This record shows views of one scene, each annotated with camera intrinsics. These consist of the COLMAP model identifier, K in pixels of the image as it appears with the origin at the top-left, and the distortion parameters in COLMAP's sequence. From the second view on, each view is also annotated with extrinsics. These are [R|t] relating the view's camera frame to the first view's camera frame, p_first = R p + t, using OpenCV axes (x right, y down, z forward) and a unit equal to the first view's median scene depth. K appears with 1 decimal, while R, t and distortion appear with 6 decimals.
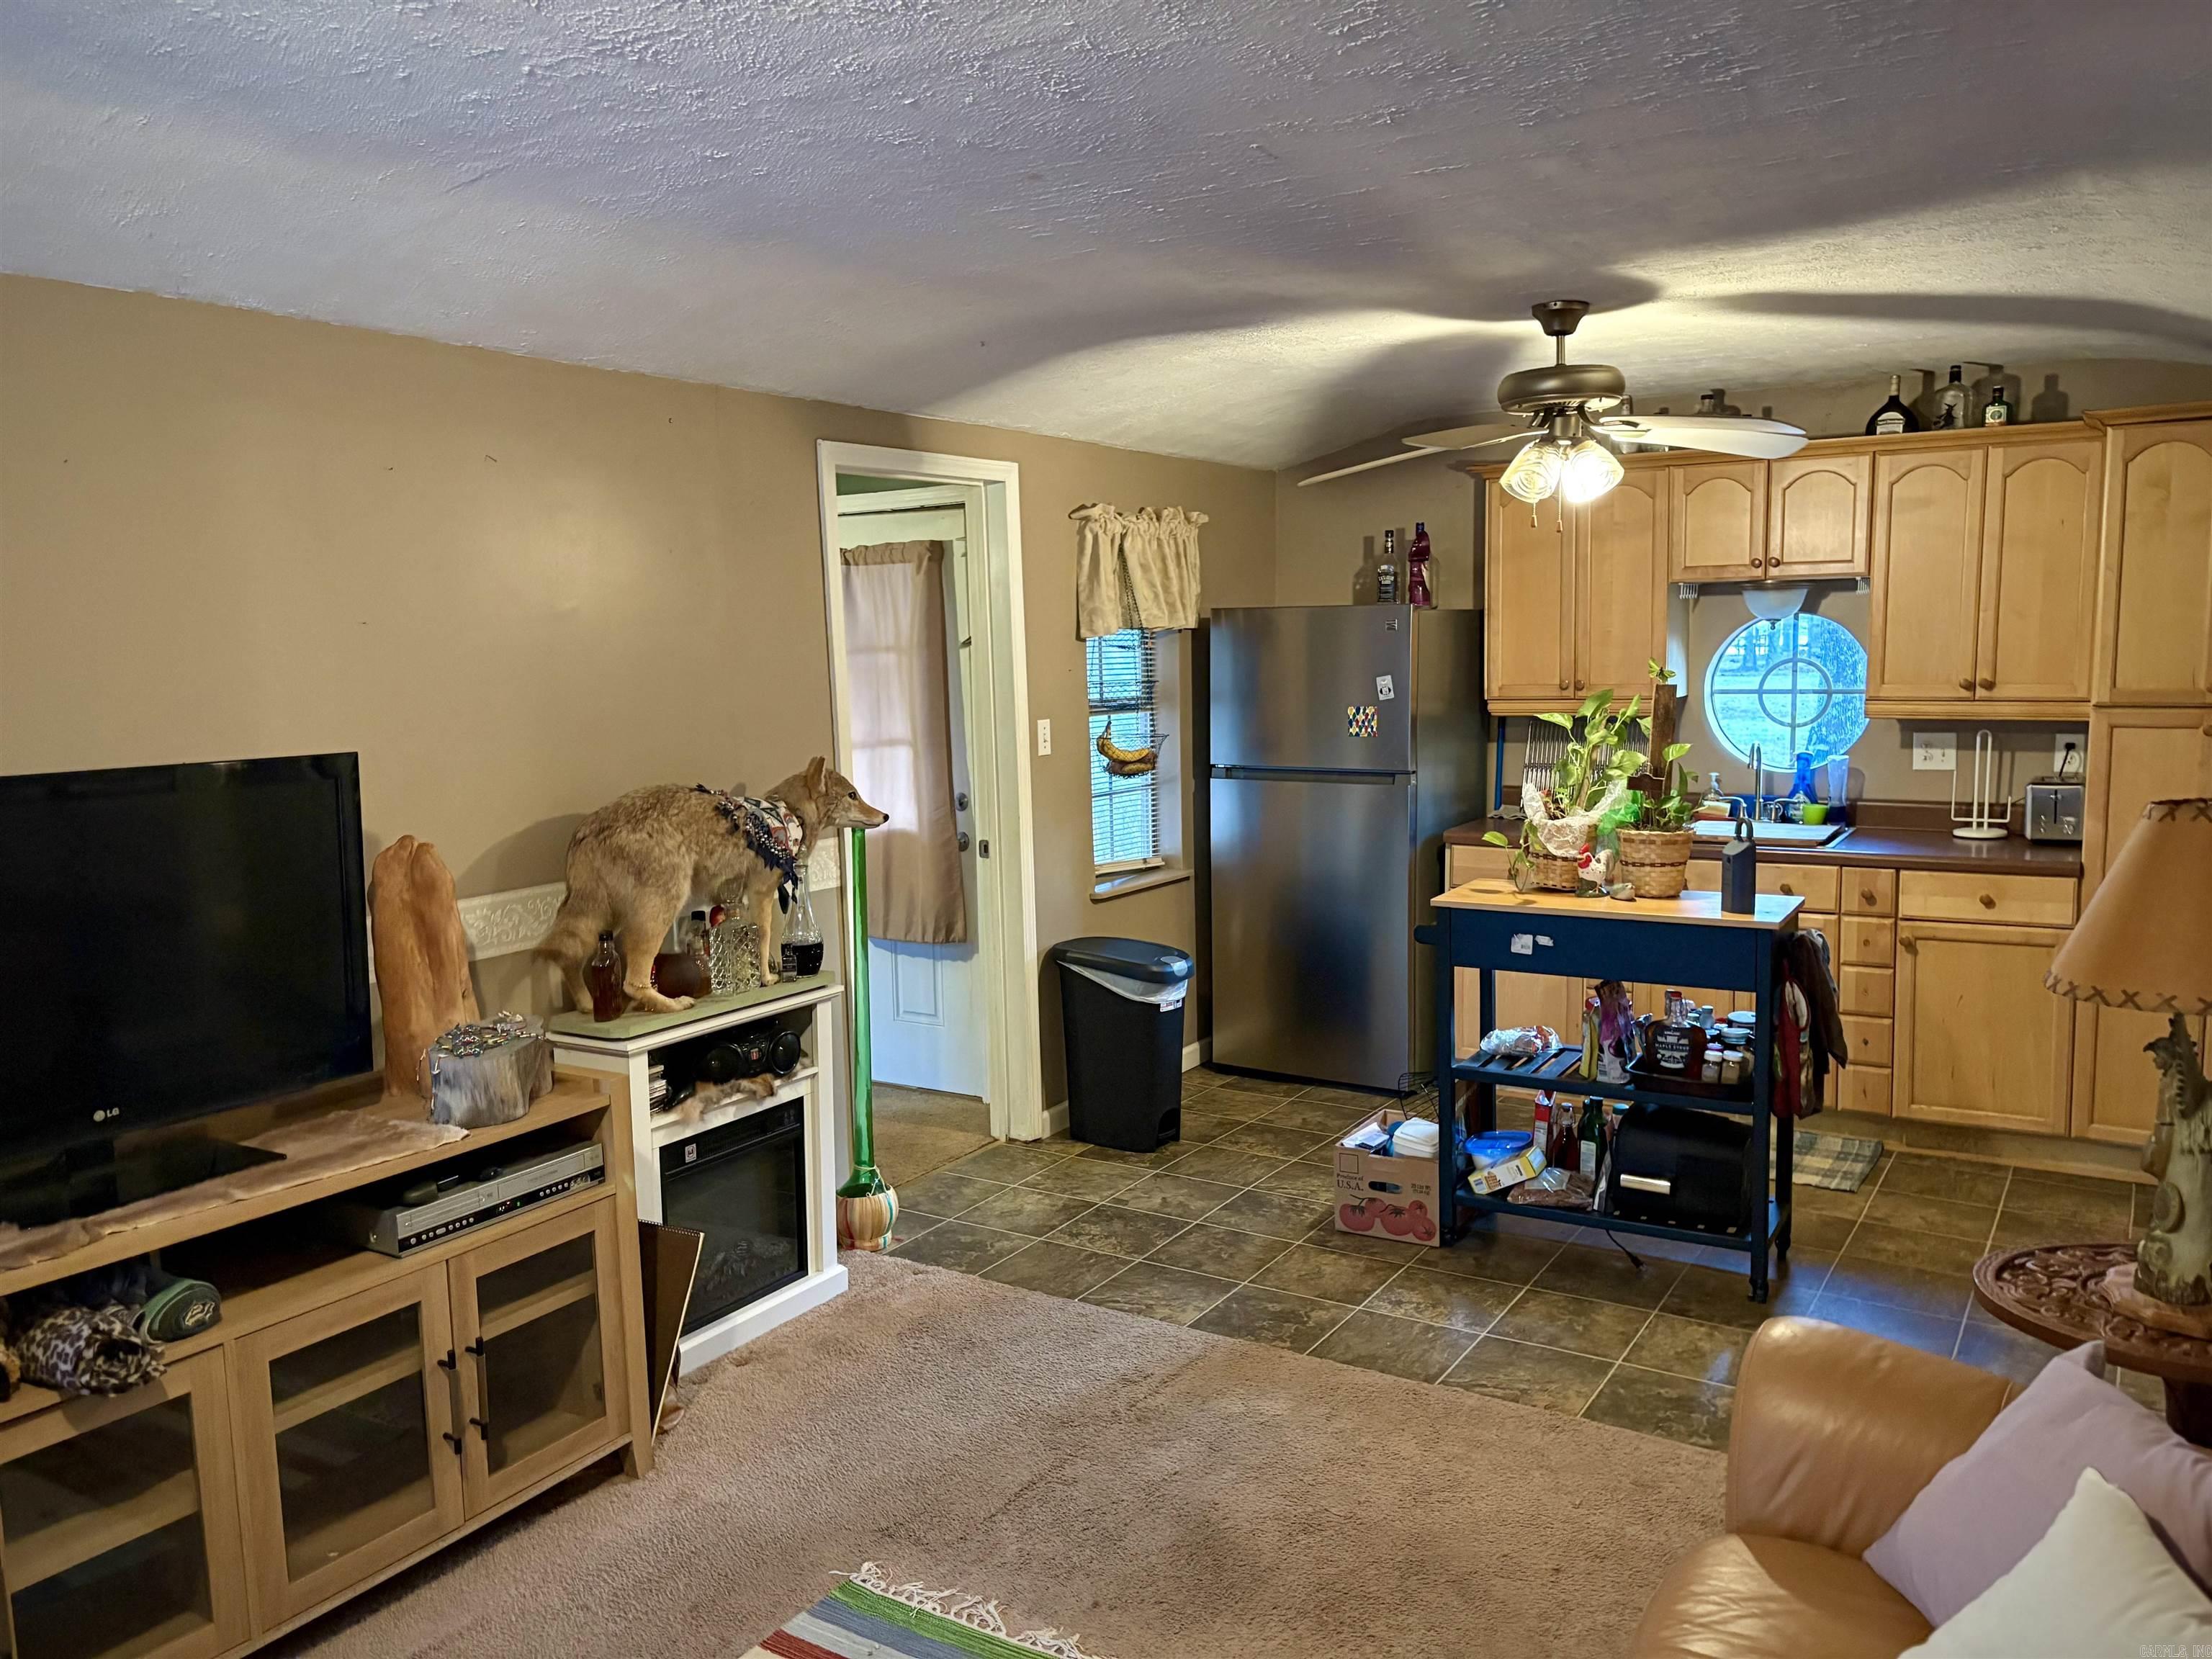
lens RADIAL K [[1668.0, 0, 1104.5], [0, 1668.0, 831.9], [0, 0, 1]] dist [0.004980, 0.001230]
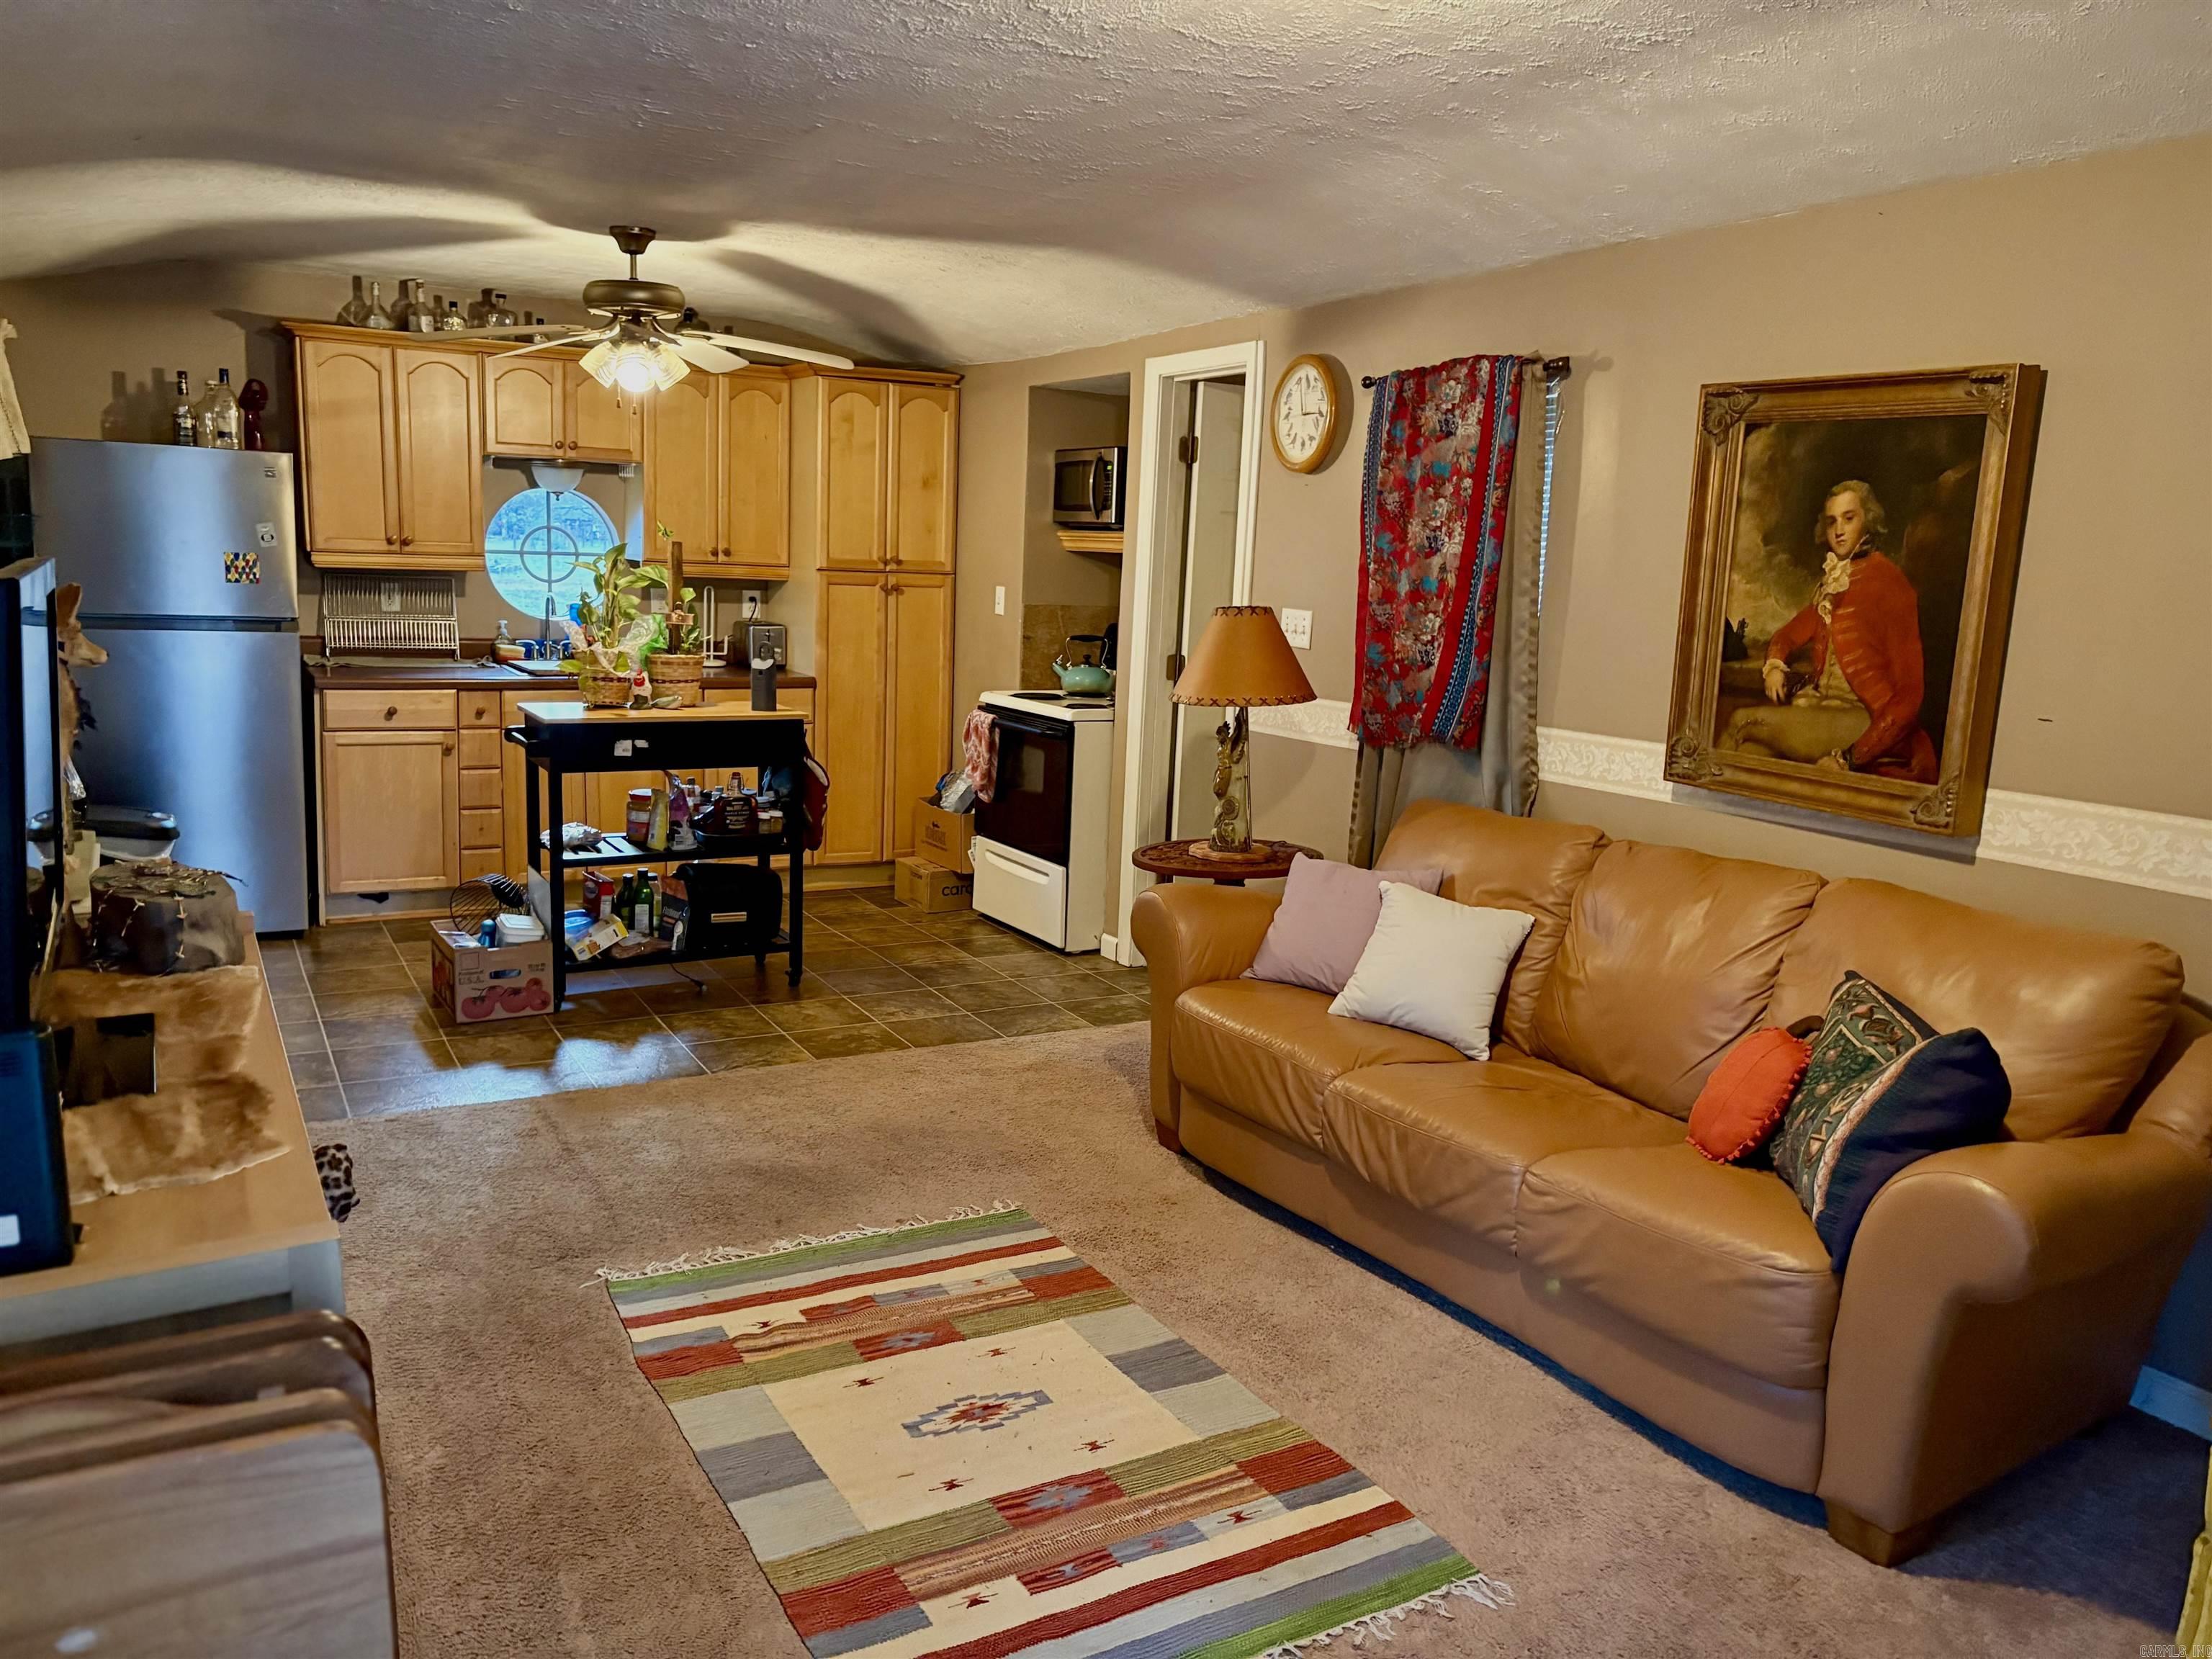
lens RADIAL K [[1696.9, 0, 1101.0], [0, 1696.9, 839.7], [0, 0, 1]] dist [0.024889, -0.011615]
pose [[0.470358, -0.114487, 0.875018, -0.650973], [0.052635, 0.993423, 0.101685, 0.023020], [-0.880905, -0.001772, 0.473291, 0.080237]]
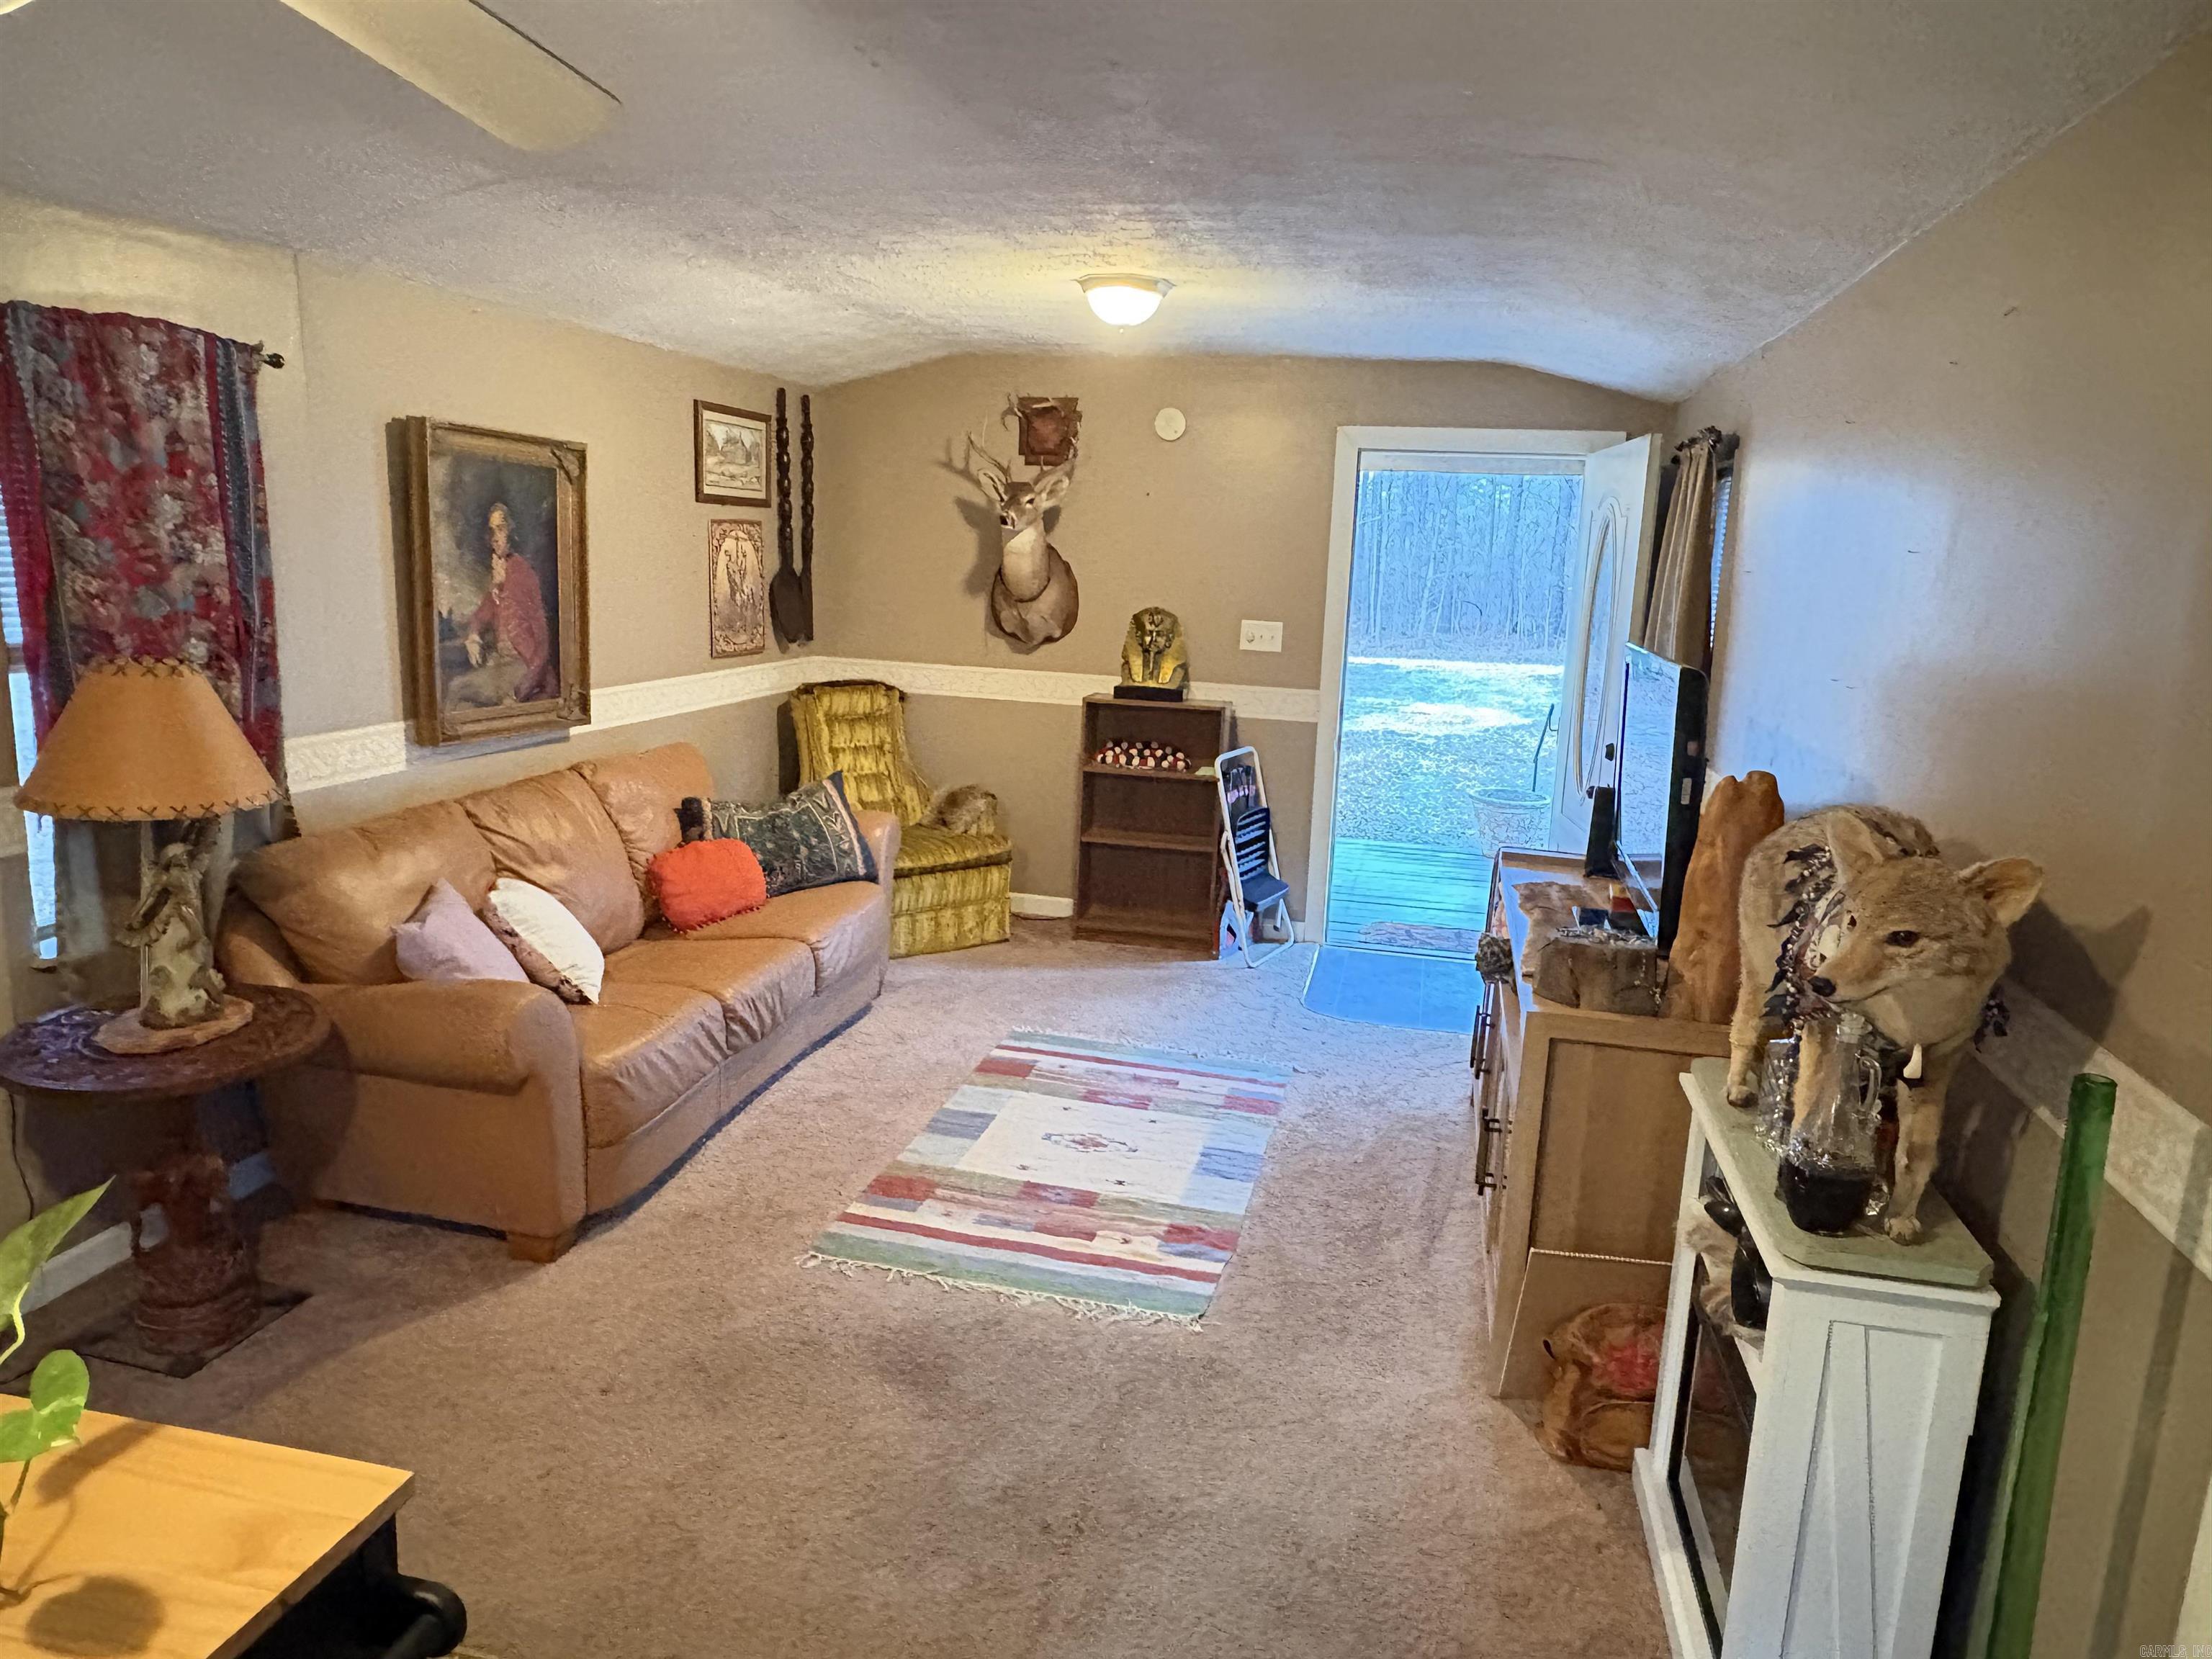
lens RADIAL K [[1415.4, 0, 1097.4], [0, 1415.4, 832.1], [0, 0, 1]] dist [0.001717, 0.002958]
pose [[-0.946322, 0.047266, -0.319752, 0.152047], [-0.054289, 0.951955, 0.301389, -0.138877], [0.318635, 0.302570, -0.898289, 1.171735]]
